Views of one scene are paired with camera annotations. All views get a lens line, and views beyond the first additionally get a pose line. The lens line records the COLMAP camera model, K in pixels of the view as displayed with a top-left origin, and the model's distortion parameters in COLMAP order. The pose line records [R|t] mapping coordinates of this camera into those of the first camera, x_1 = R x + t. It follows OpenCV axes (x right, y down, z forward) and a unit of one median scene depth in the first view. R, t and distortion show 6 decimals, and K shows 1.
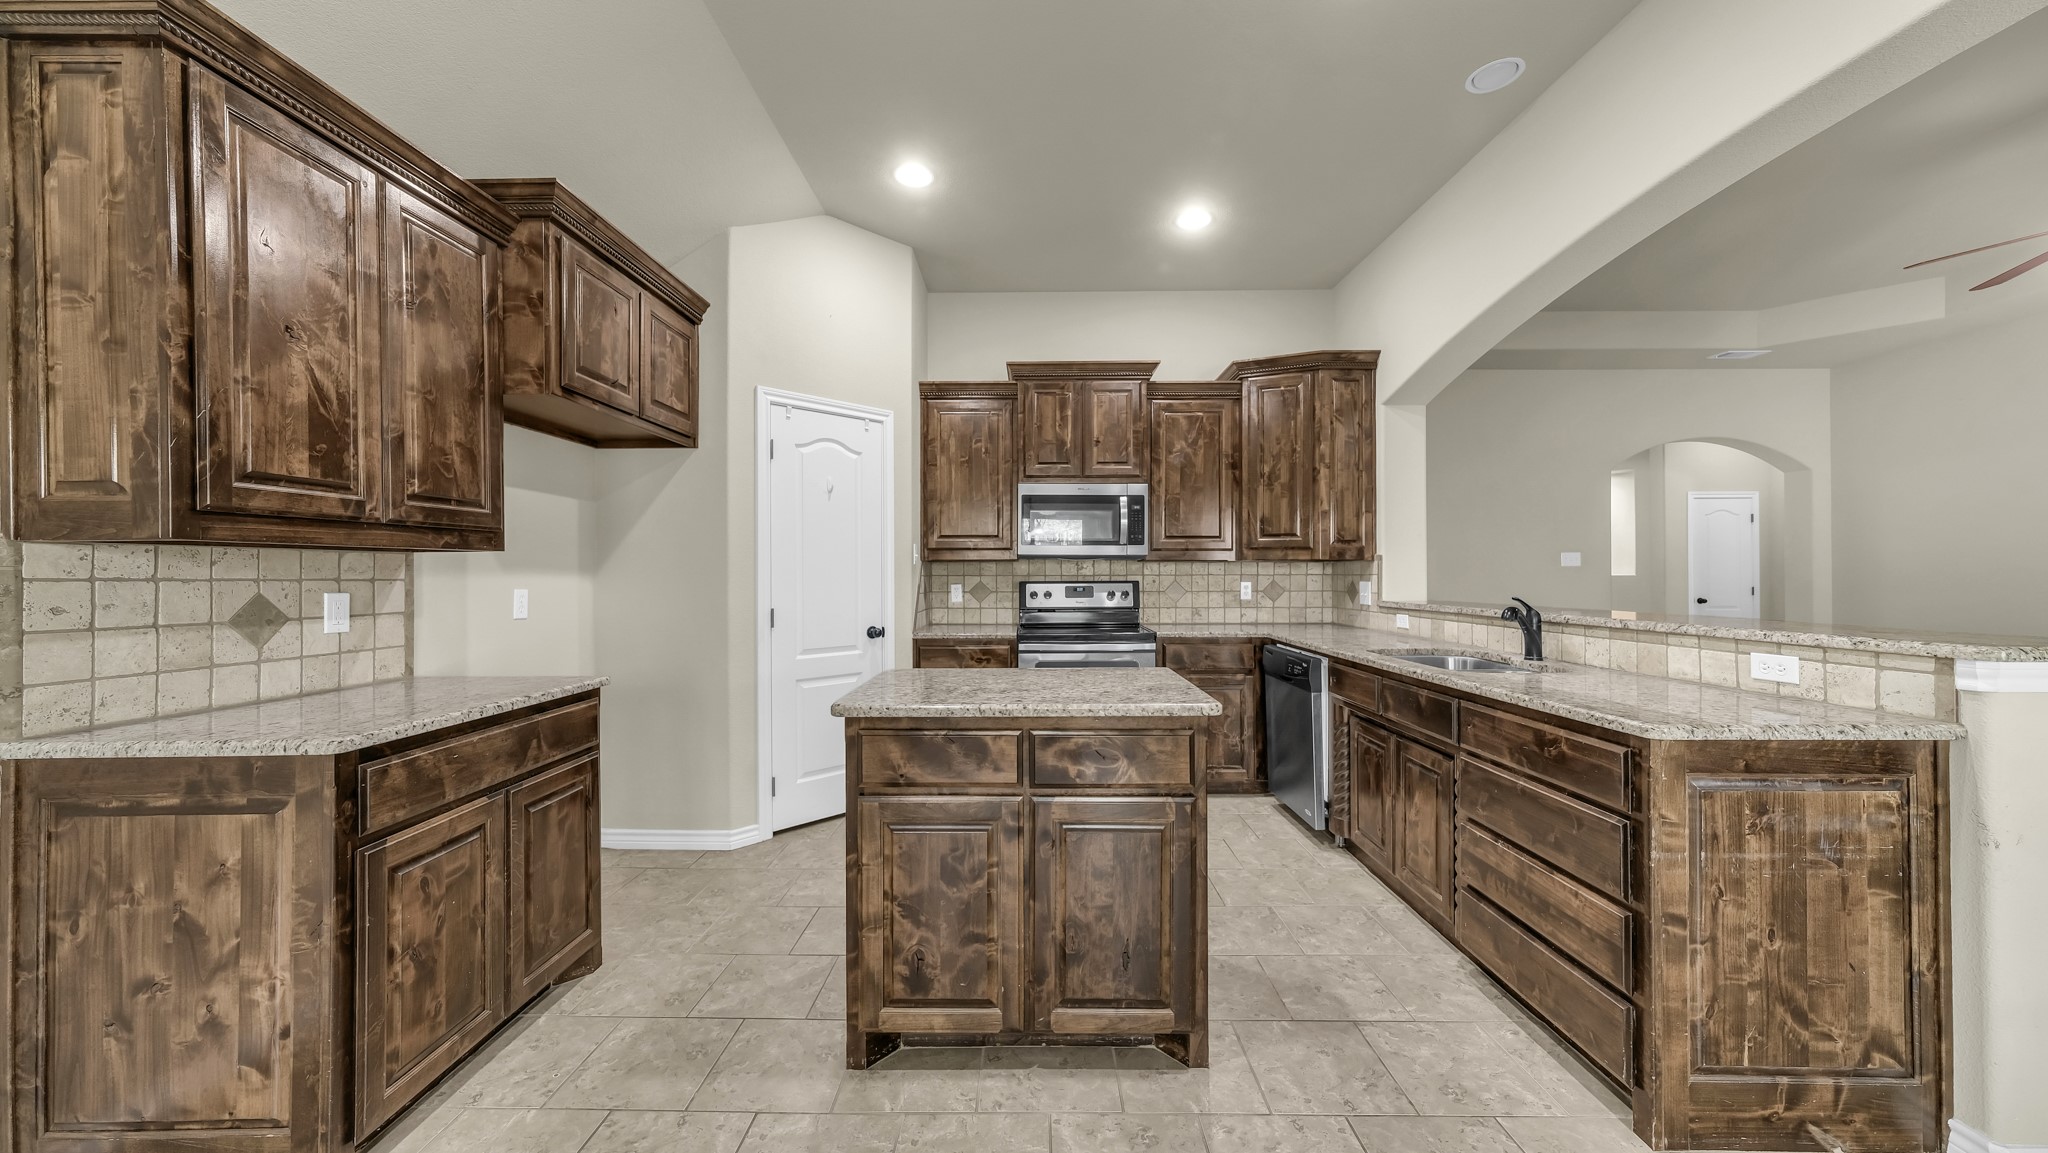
lens RADIAL K [[680.4, 0, 1036.0], [0, 680.4, 576.8], [0, 0, 1]] dist [-0.010702, 0.005456]
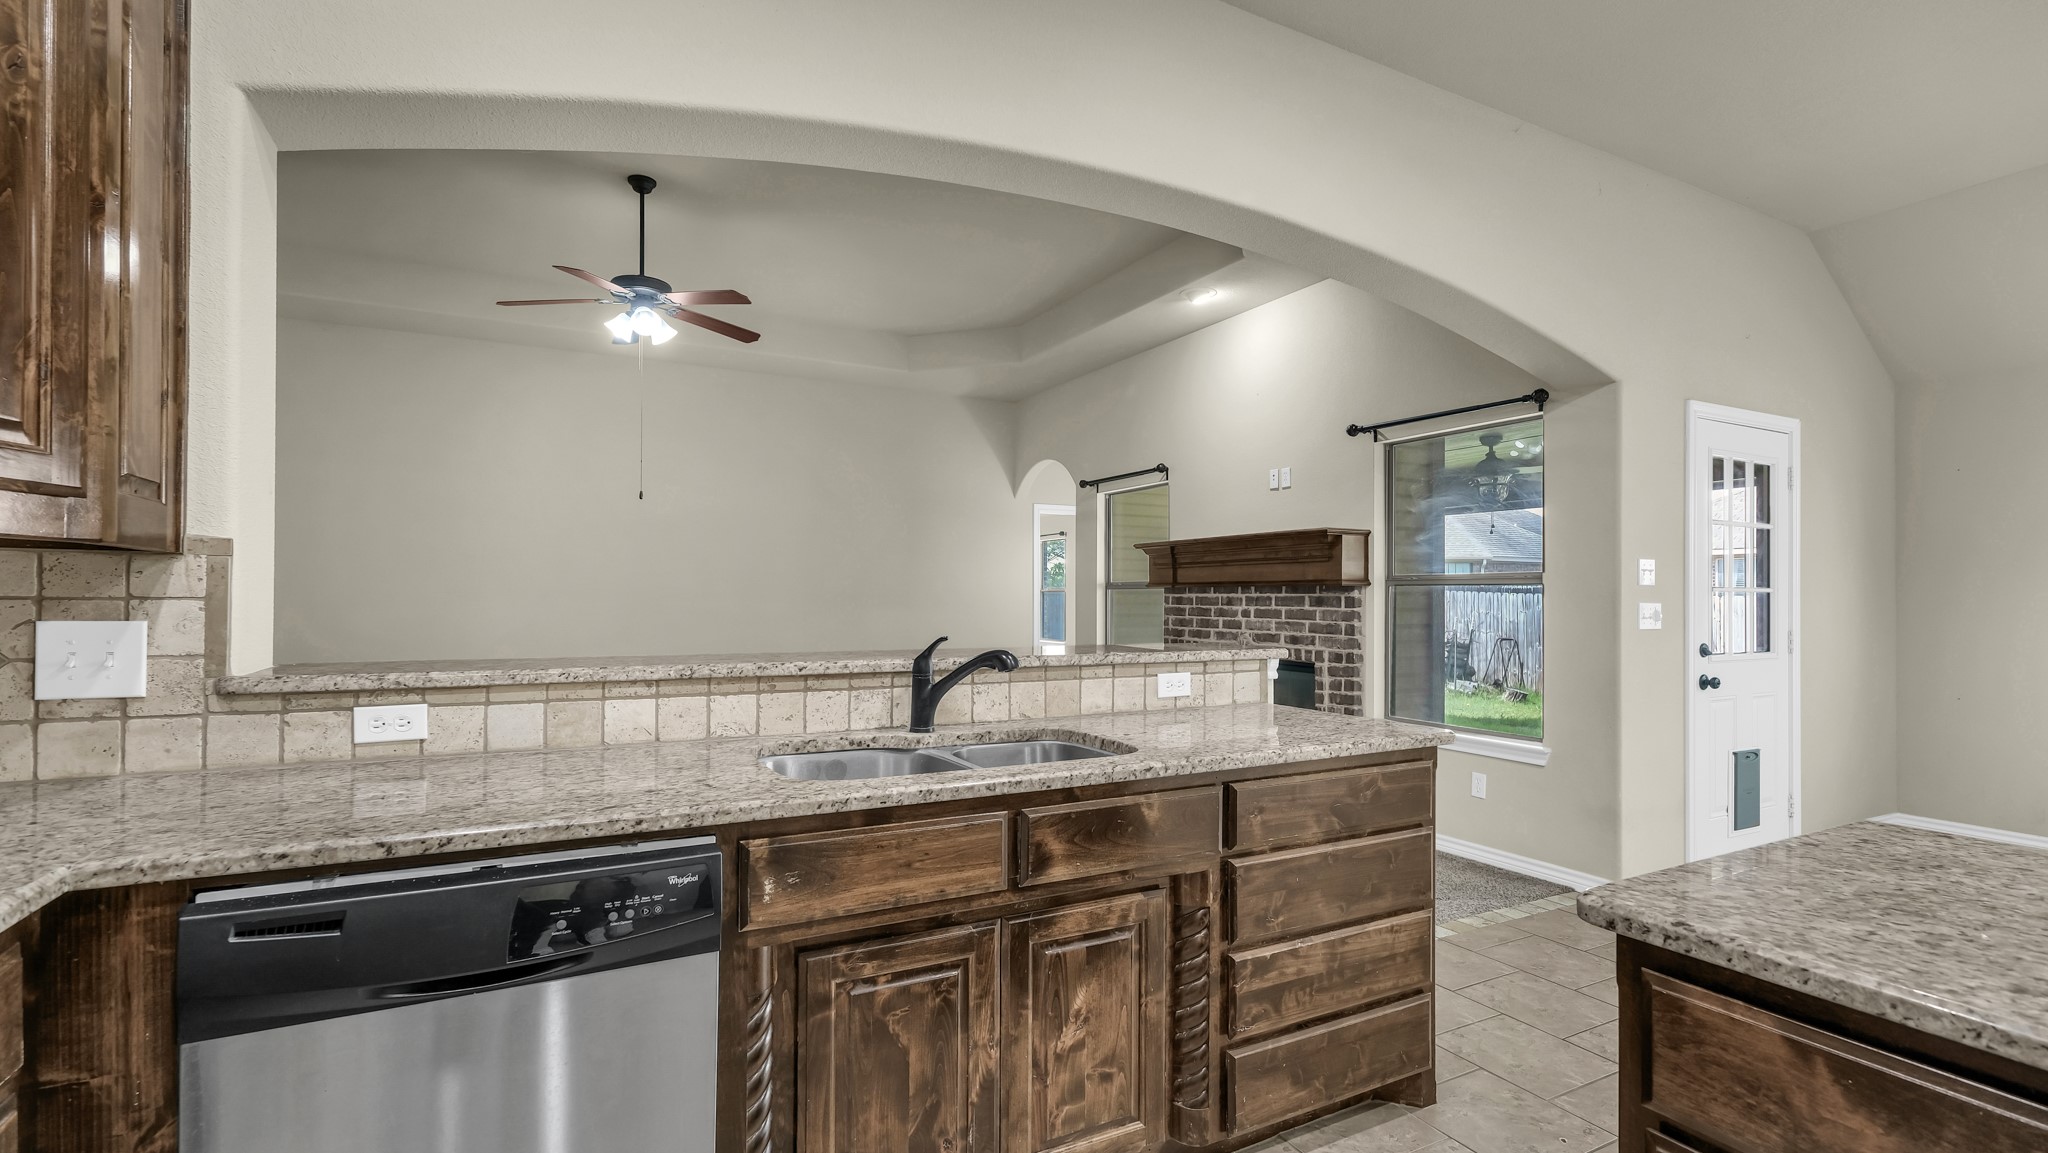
lens RADIAL K [[898.4, 0, 1016.4], [0, 898.4, 599.1], [0, 0, 1]] dist [-0.025354, 0.000075]
pose [[-0.462023, 0.003429, 0.886861, -0.099791], [0.000911, 0.999994, -0.003391, -0.002765], [-0.886868, -0.000759, -0.462023, 1.709075]]
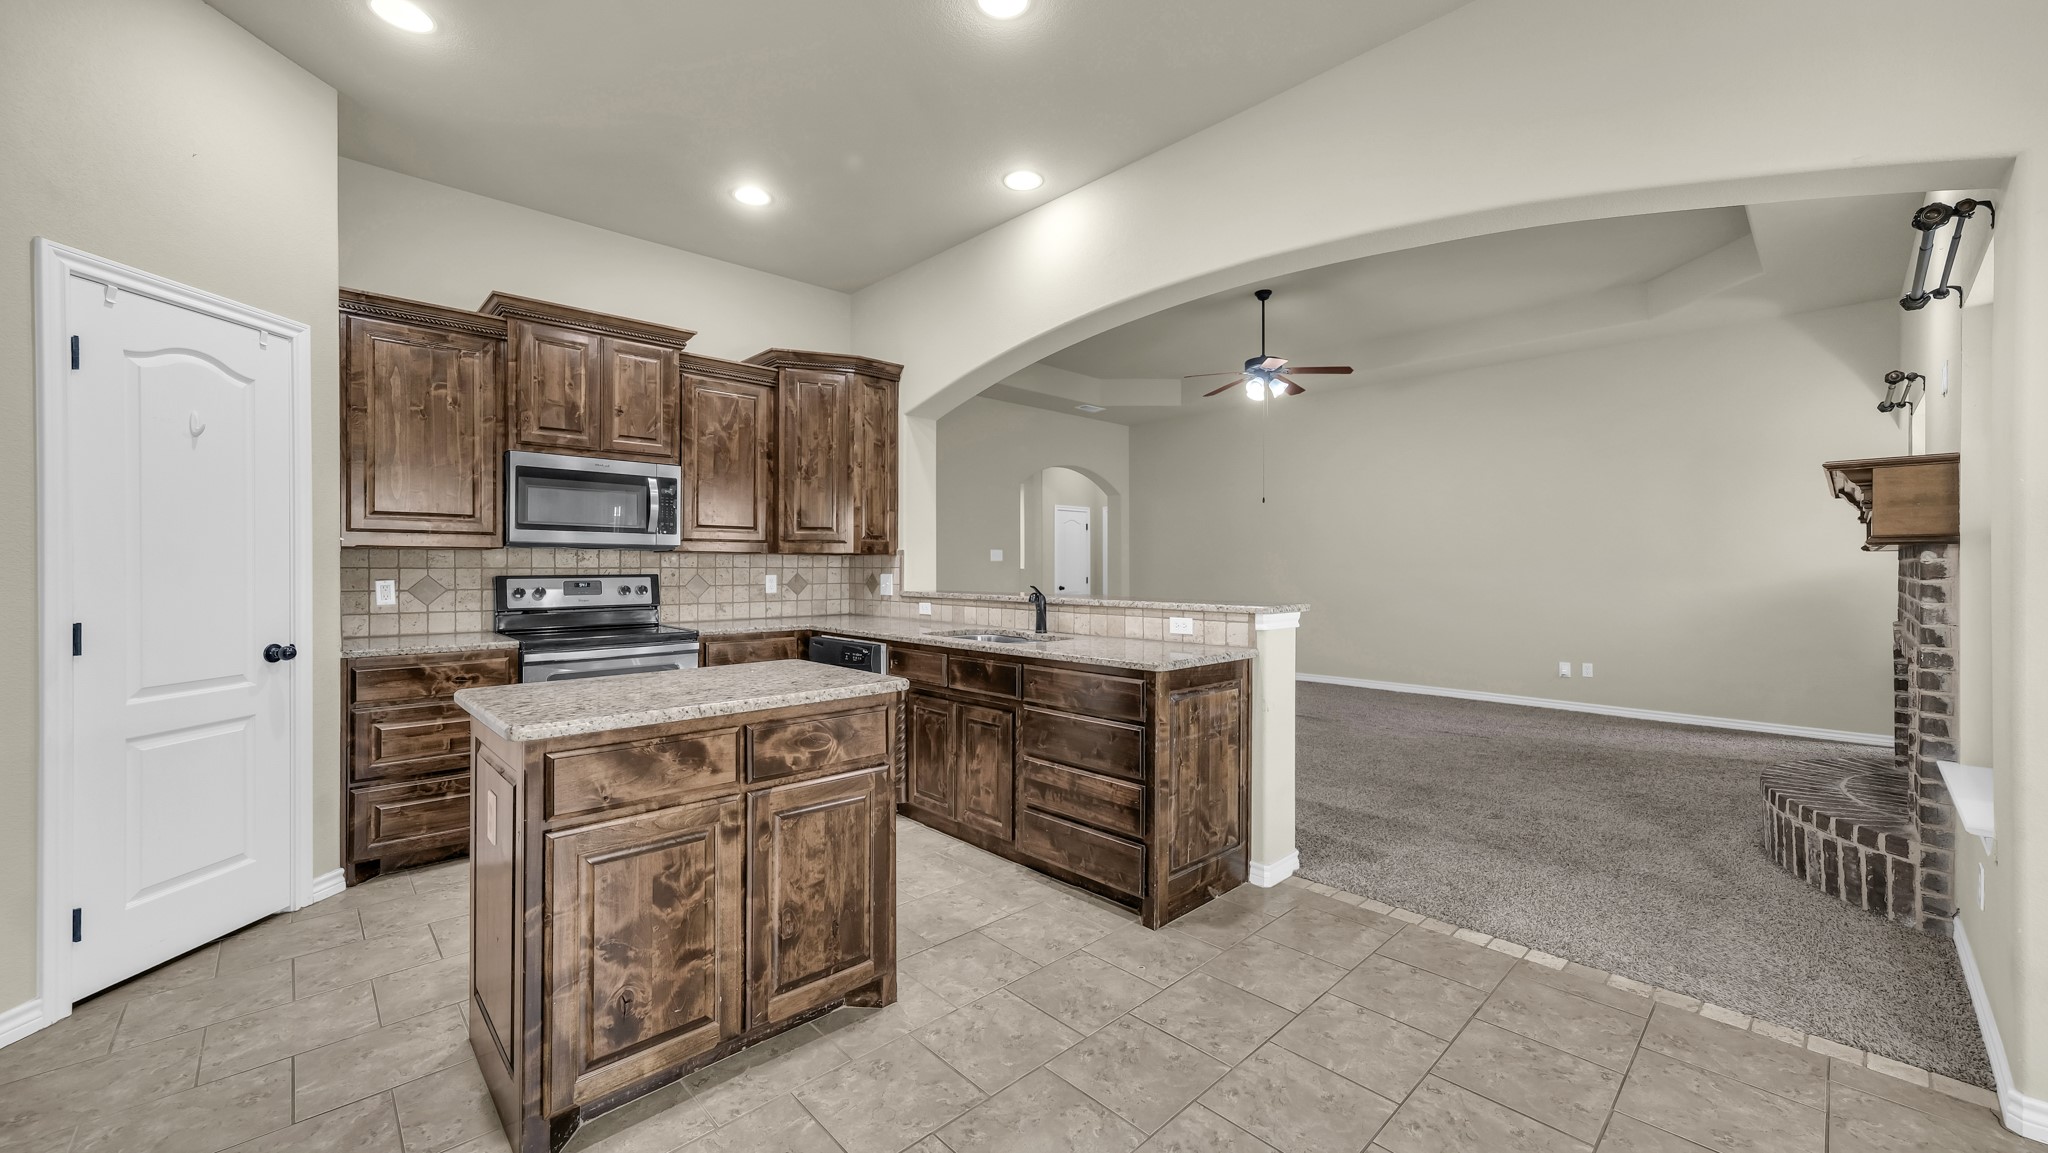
lens RADIAL K [[765.4, 0, 995.9], [0, 765.4, 572.4], [0, 0, 1]] dist [0.001703, 0.004404]
pose [[0.739873, -0.001709, 0.672744, -0.446634], [-0.001076, 0.999992, 0.003724, -0.001522], [-0.672745, -0.003479, 0.739866, -0.059225]]
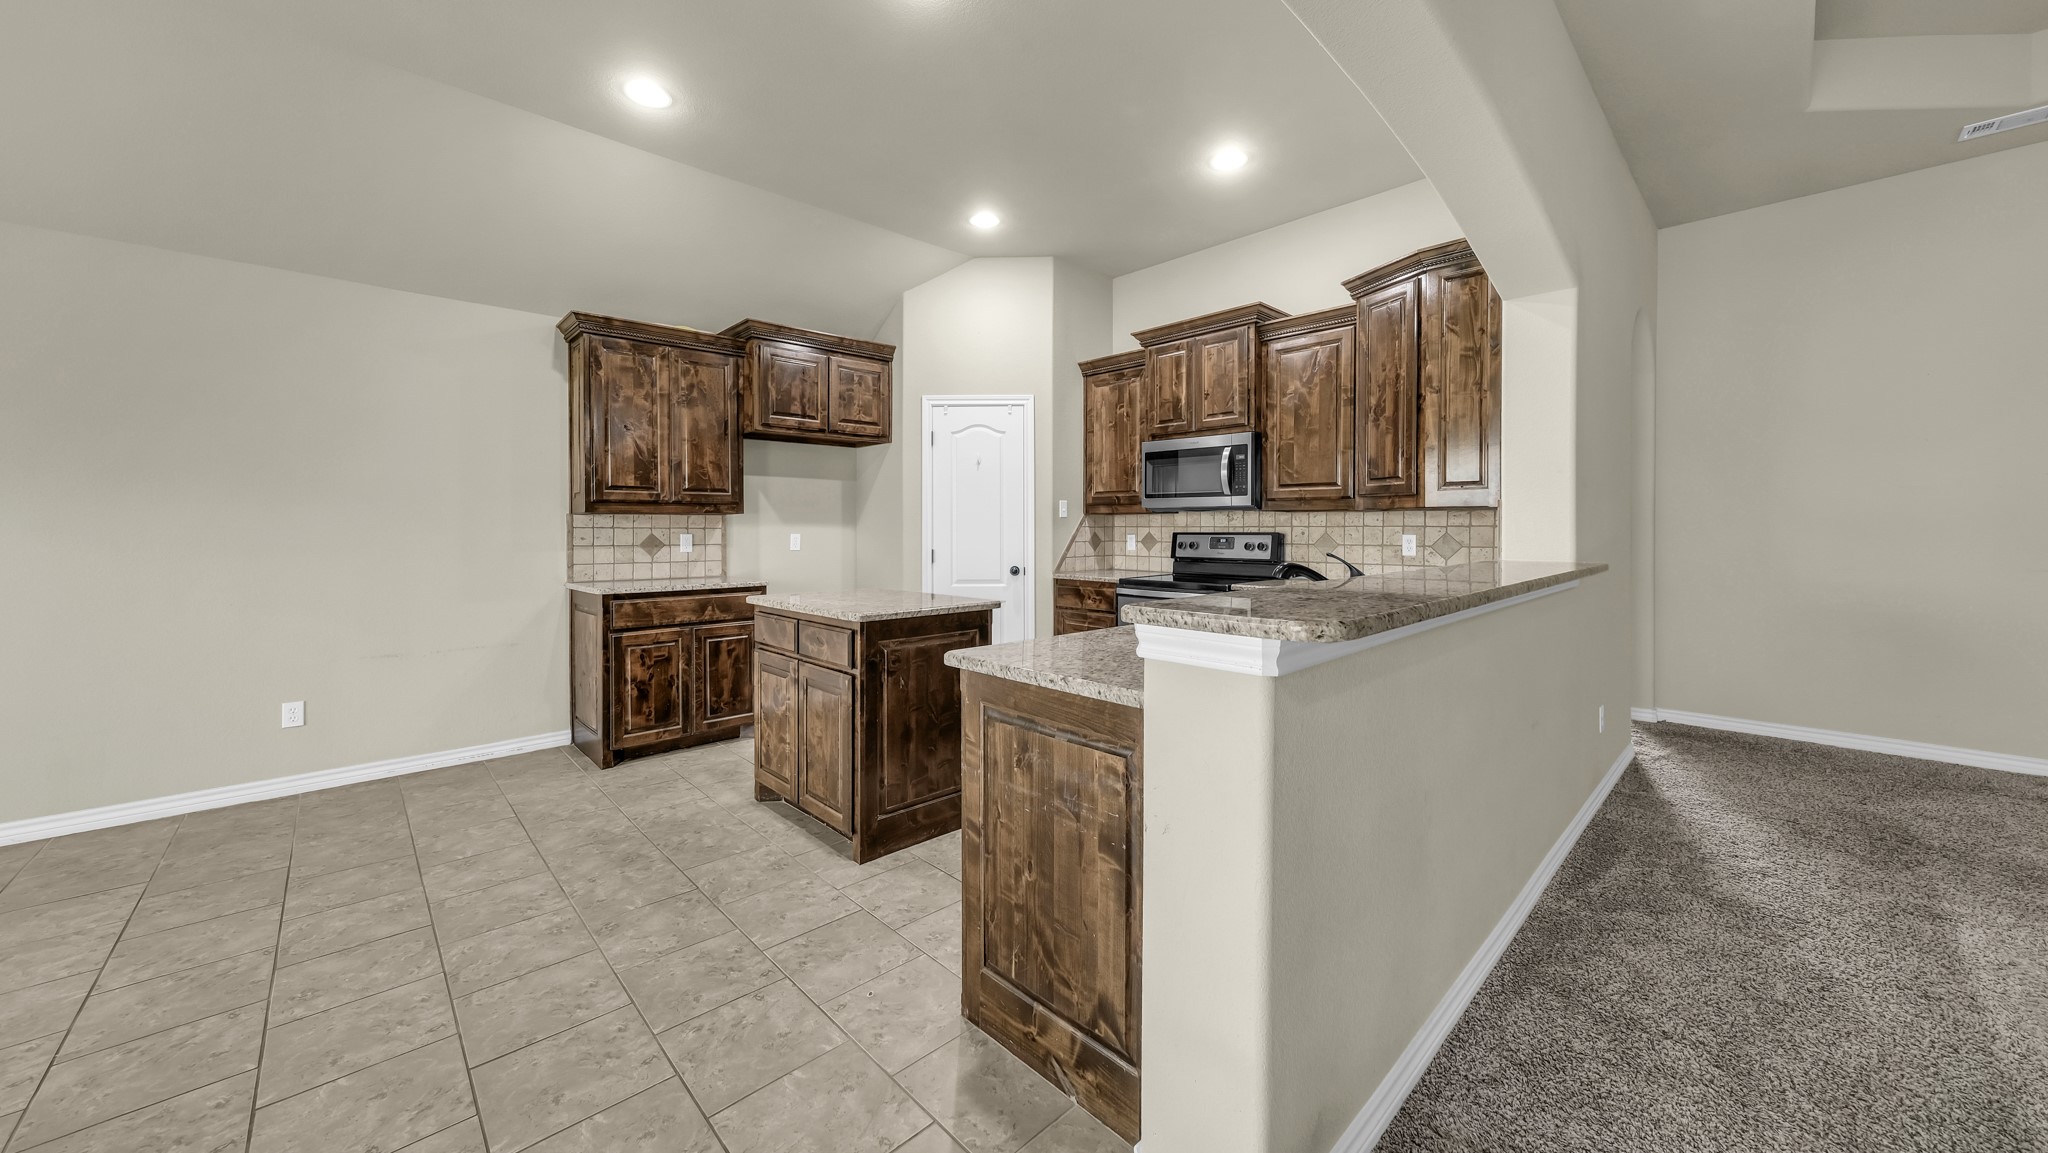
lens RADIAL K [[692.4, 0, 1028.2], [0, 692.4, 534.5], [0, 0, 1]] dist [-0.000758, 0.000016]
pose [[0.716548, 0.009786, -0.697469, 1.336047], [-0.002924, 0.999935, 0.011026, -0.002466], [0.697532, -0.005861, 0.716530, 0.163626]]
